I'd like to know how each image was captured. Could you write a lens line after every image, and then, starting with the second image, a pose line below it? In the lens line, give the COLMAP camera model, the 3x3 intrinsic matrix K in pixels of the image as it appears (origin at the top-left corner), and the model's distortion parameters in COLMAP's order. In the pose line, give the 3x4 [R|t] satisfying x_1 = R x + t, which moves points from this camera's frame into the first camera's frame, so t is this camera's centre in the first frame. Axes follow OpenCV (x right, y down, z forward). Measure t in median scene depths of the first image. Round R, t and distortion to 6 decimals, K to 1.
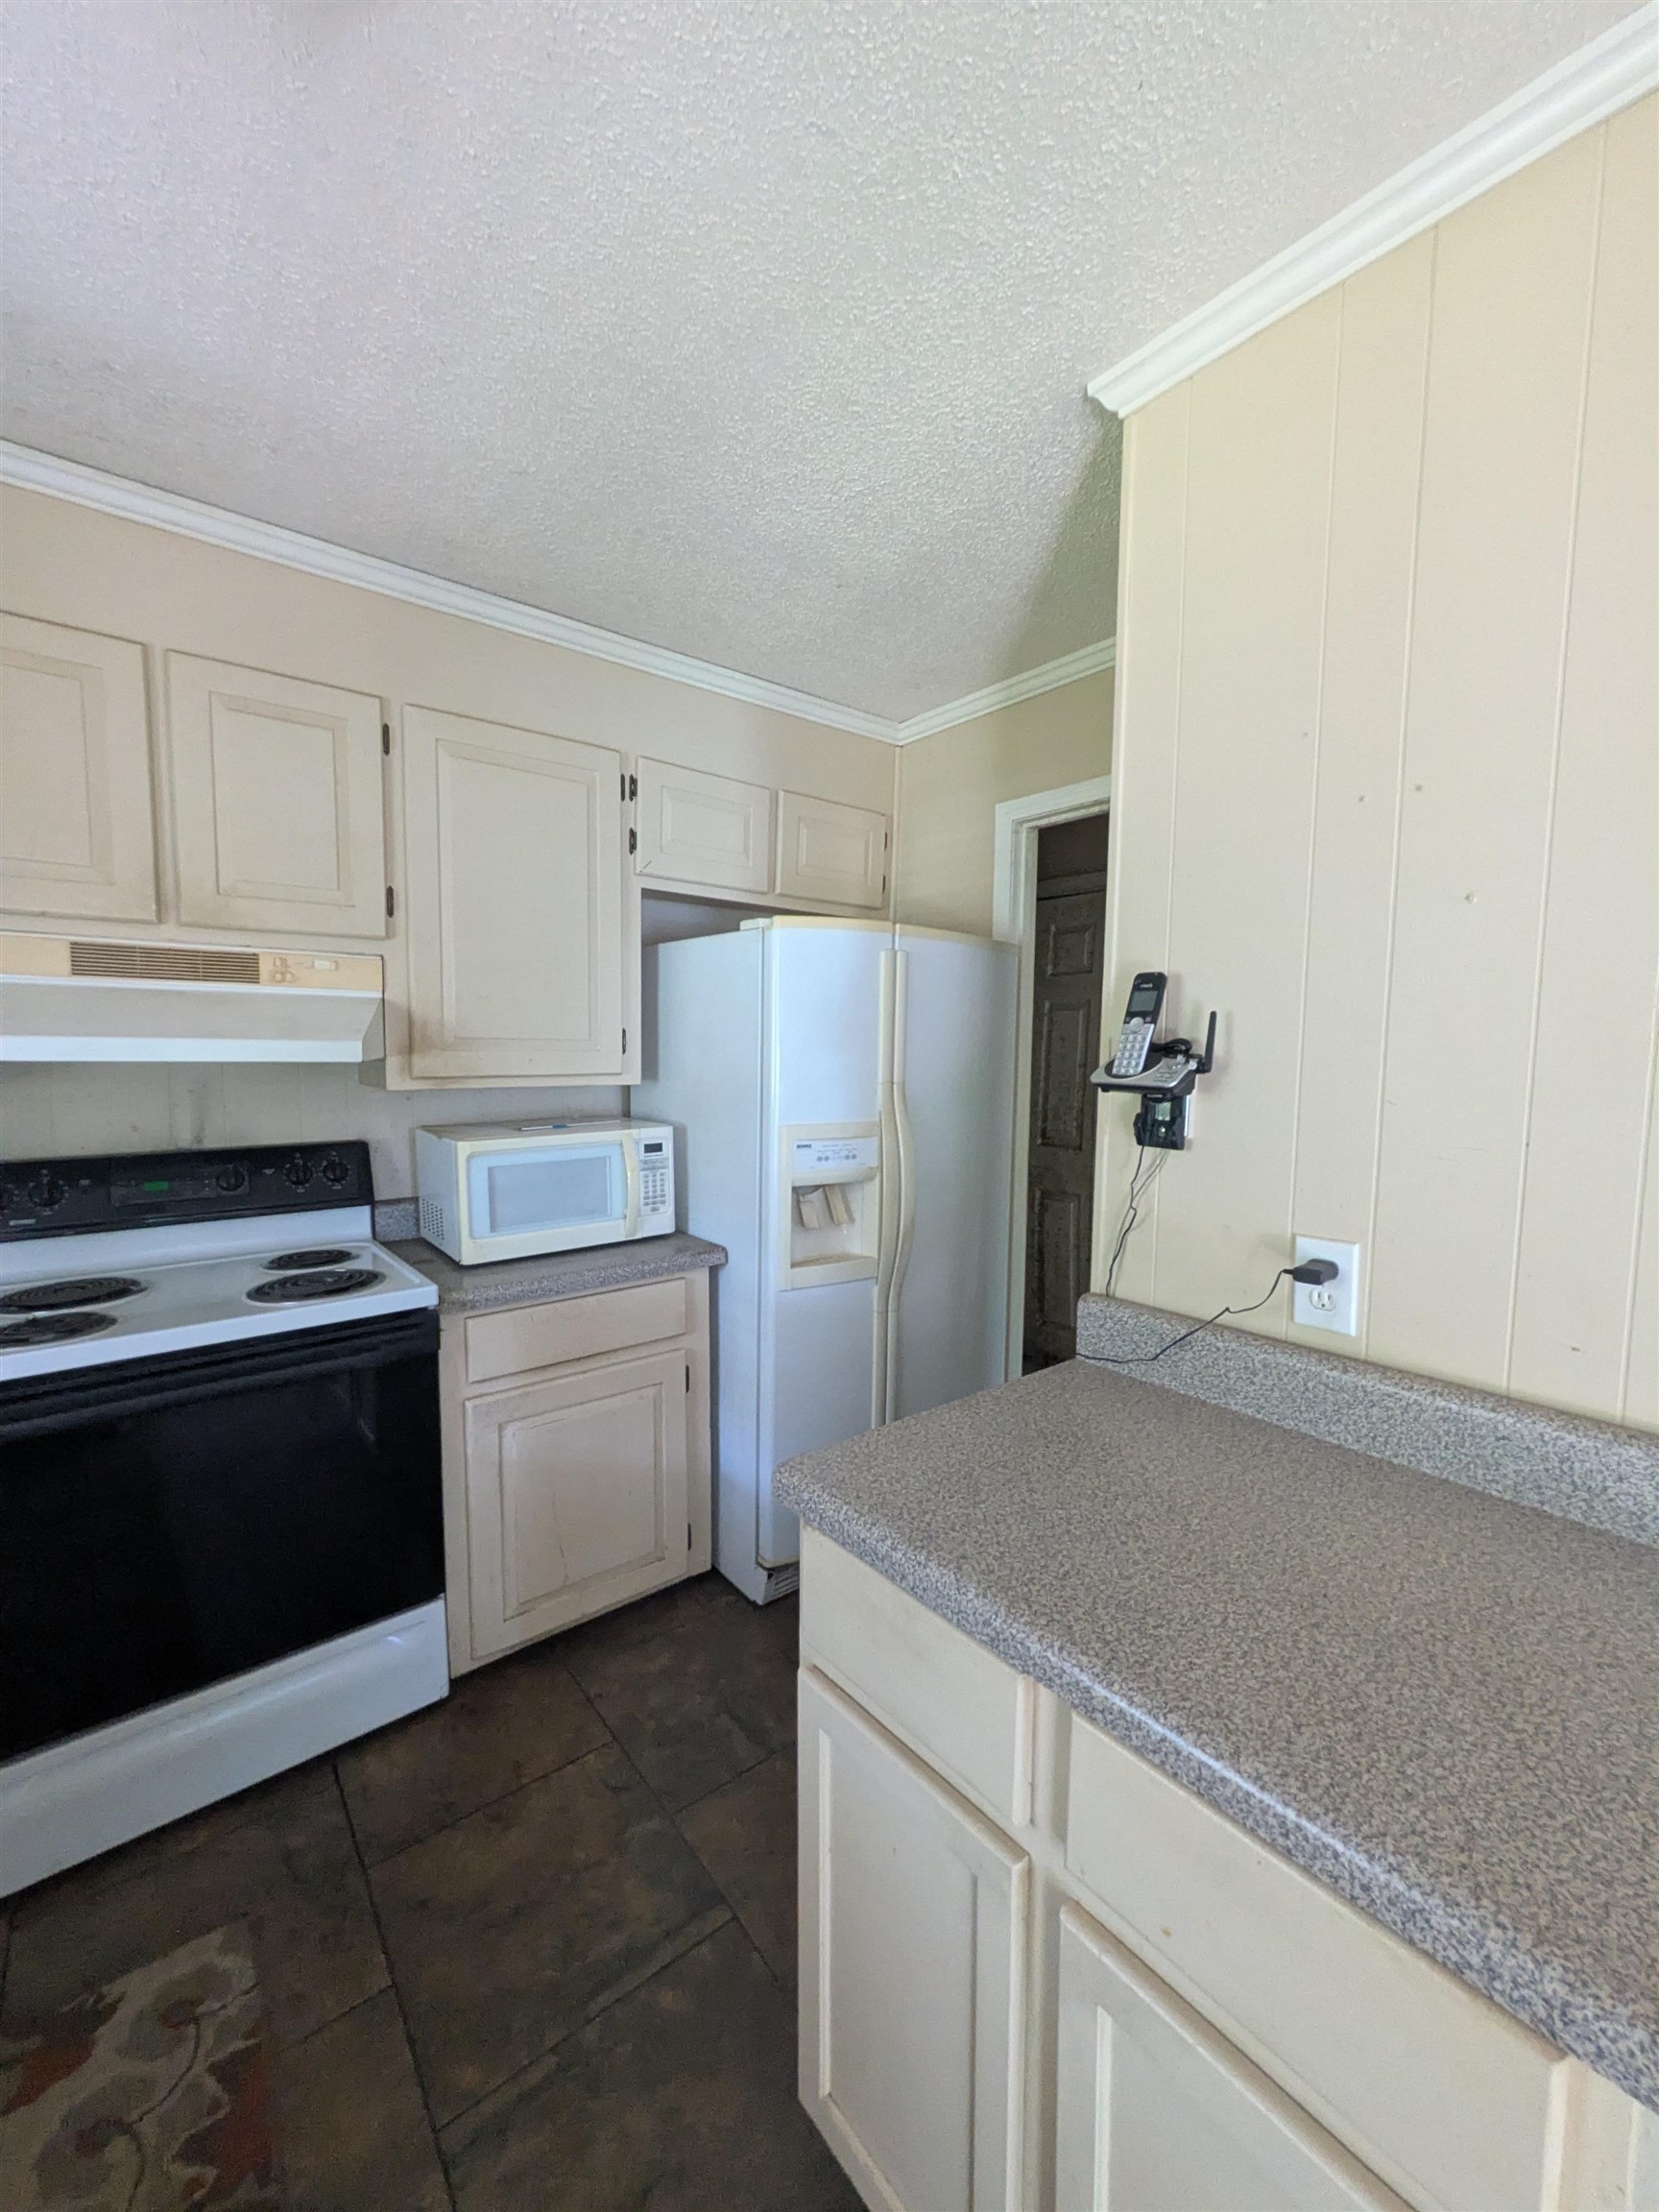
lens RADIAL K [[878.3, 0, 843.3], [0, 878.3, 1114.9], [0, 0, 1]] dist [0.004365, 0.000460]
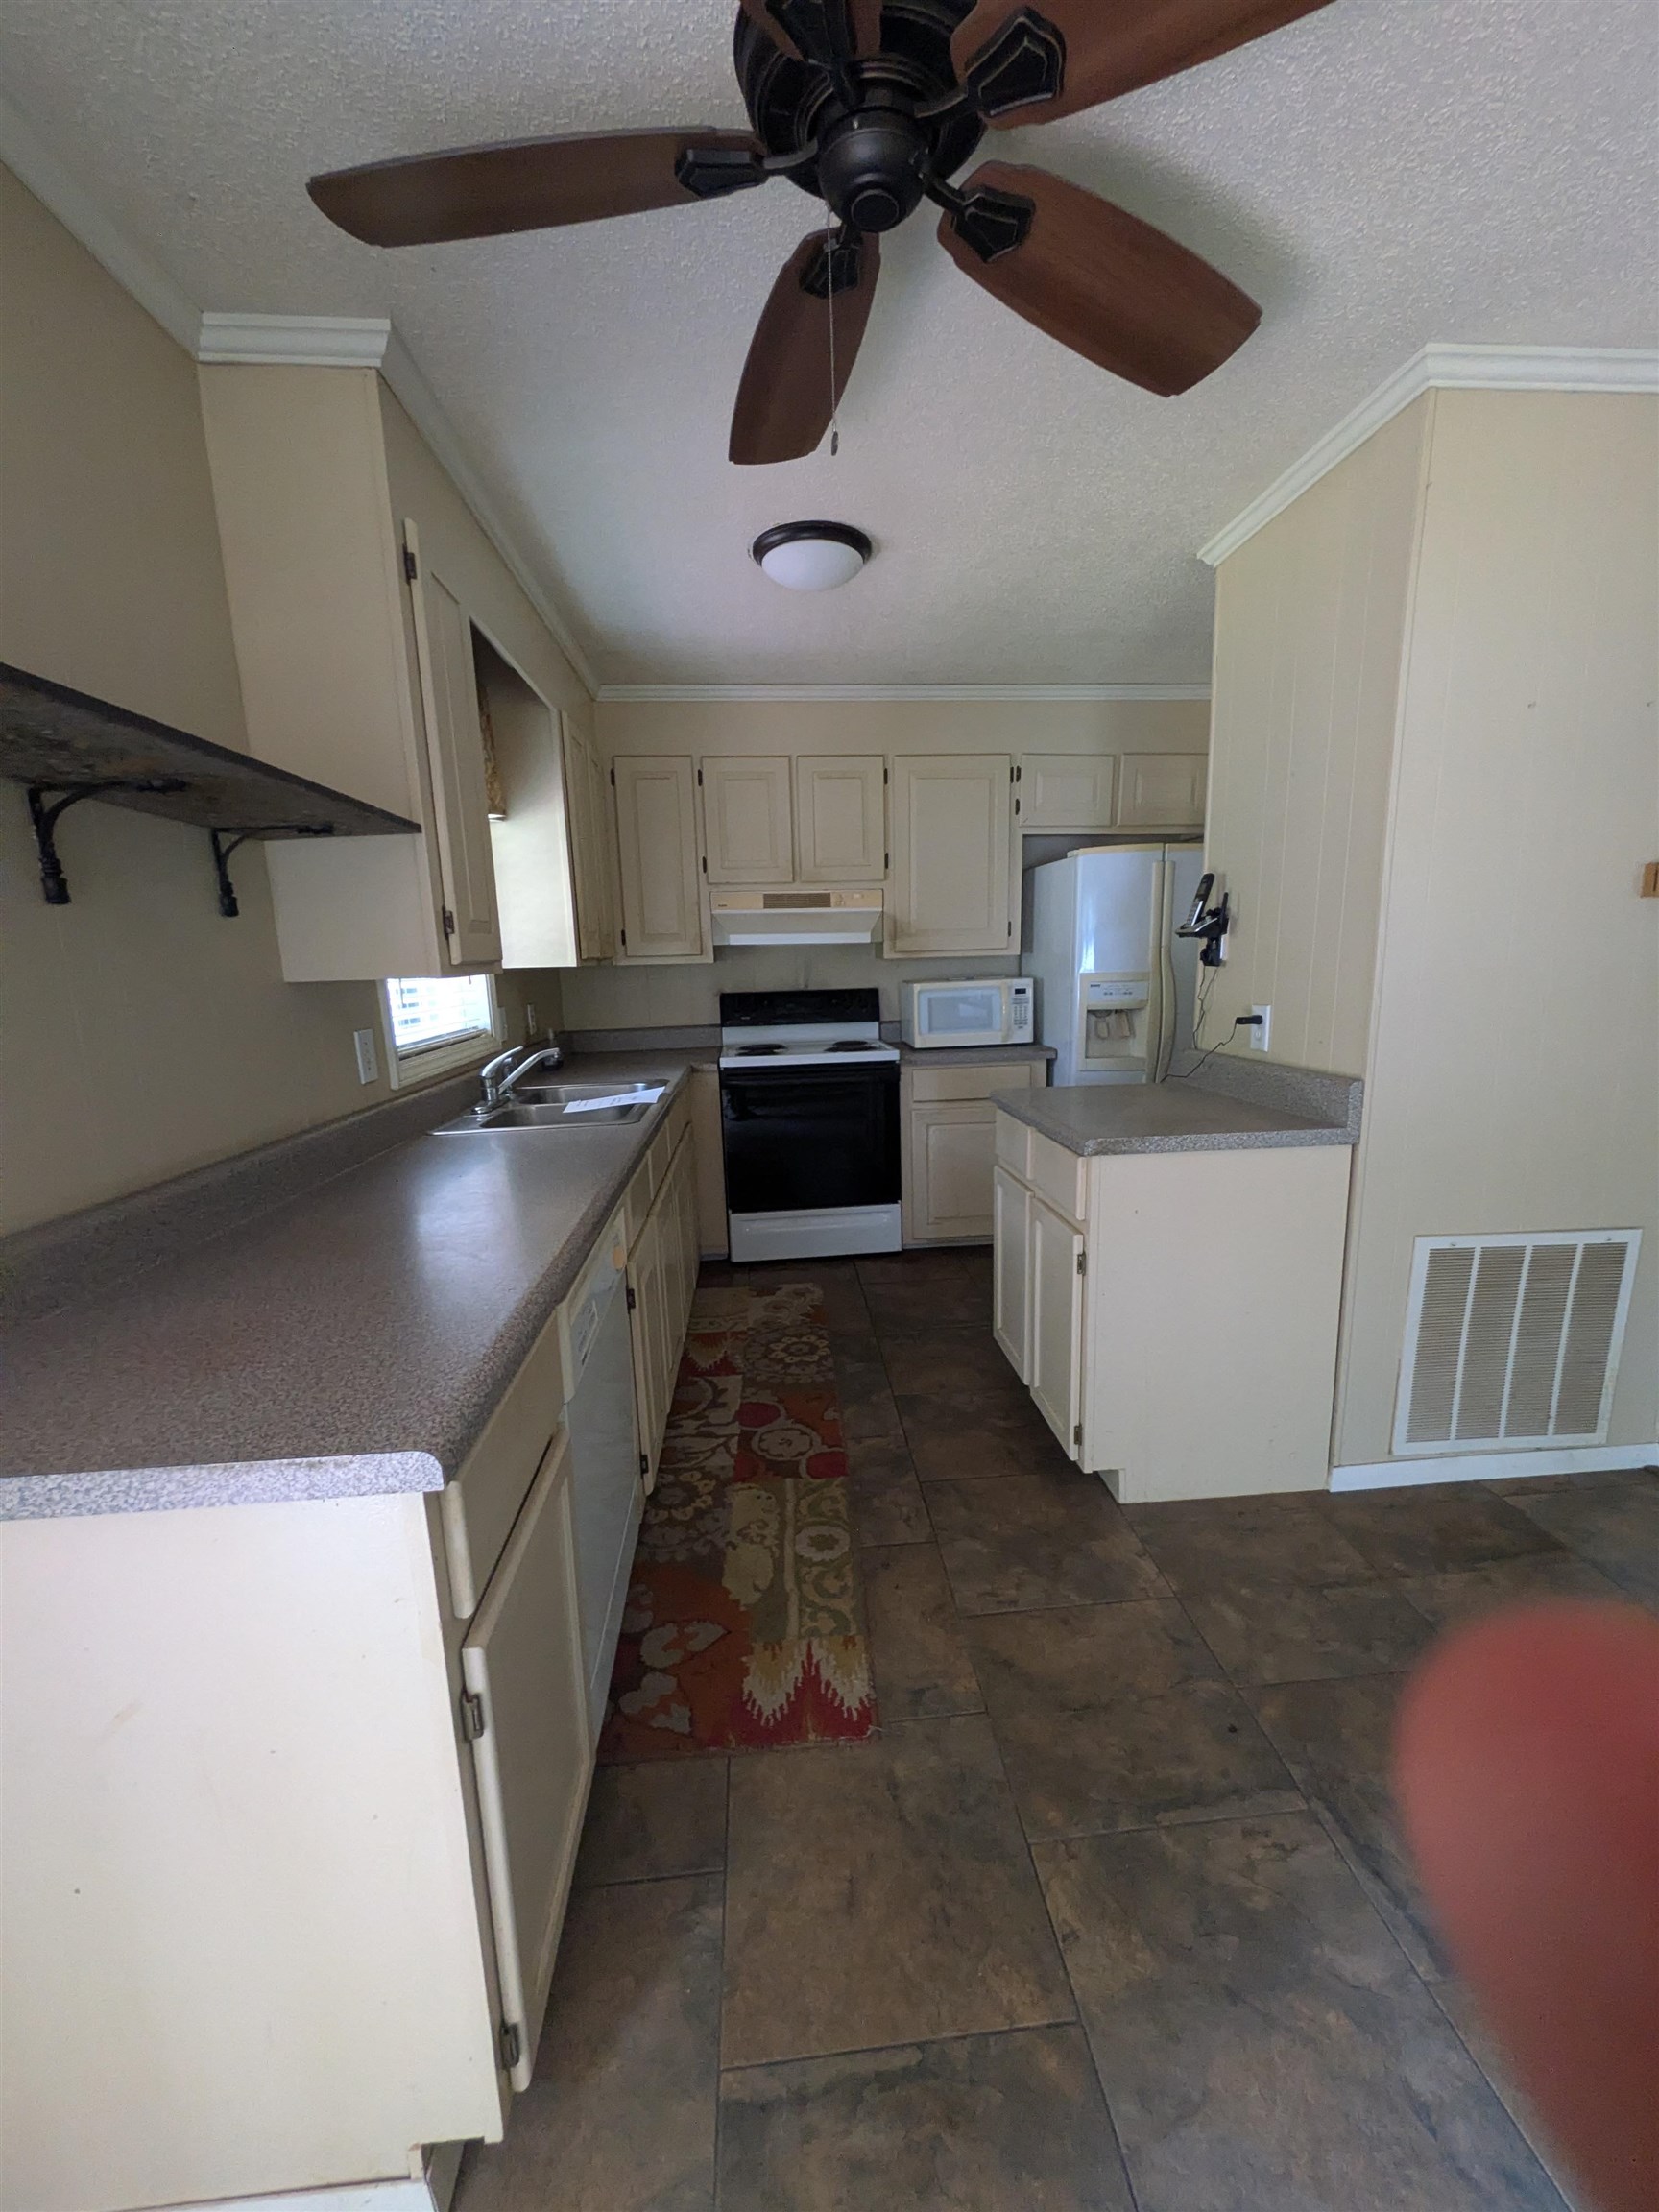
lens RADIAL K [[878.3, 0, 827.5], [0, 878.3, 1121.3], [0, 0, 1]] dist [0.004365, 0.000460]
pose [[0.823188, 0.076159, -0.562638, 0.507681], [-0.013041, 0.993238, 0.115364, 0.107565], [0.567619, -0.087629, 0.818615, -0.708499]]
